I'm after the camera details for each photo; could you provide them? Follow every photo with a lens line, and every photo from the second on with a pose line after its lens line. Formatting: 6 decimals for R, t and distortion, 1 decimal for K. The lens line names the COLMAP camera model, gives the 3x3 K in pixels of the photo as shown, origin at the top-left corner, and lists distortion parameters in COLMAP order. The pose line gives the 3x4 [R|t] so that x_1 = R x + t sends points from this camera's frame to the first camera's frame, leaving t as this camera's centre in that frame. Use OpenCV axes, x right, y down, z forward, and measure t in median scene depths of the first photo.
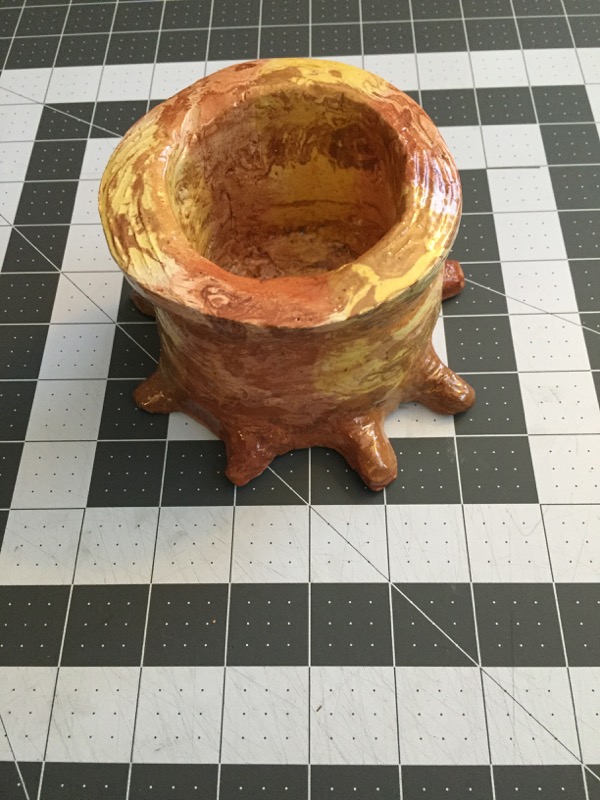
lens RADIAL K [[719.1, 0, 300.3], [0, 719.1, 402.4], [0, 0, 1]] dist [0.058961, -0.134932]
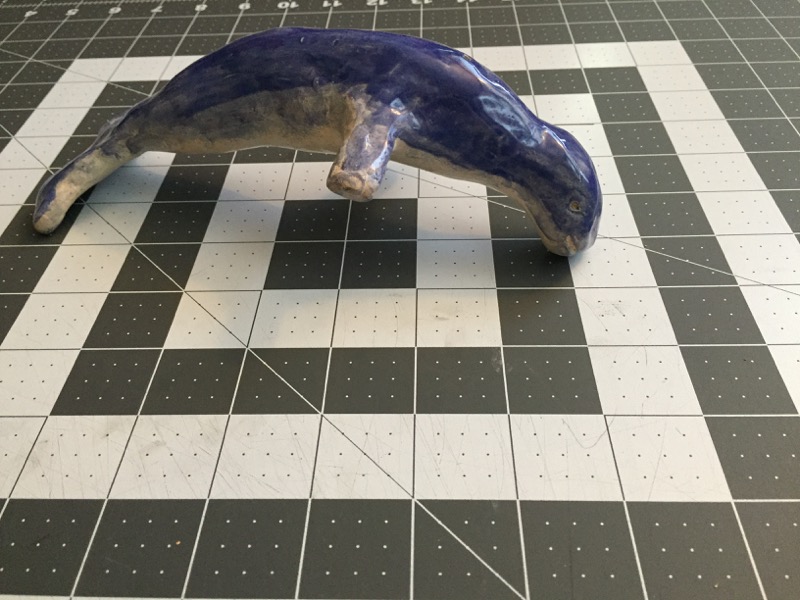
lens RADIAL K [[719.1, 0, 404.2], [0, 719.1, 297.1], [0, 0, 1]] dist [0.058961, -0.134932]
pose [[0.999799, 0.018353, -0.008013, 0.108650], [-0.019955, 0.946614, -0.321752, 0.273968], [0.001680, 0.321847, 0.946790, 0.184375]]
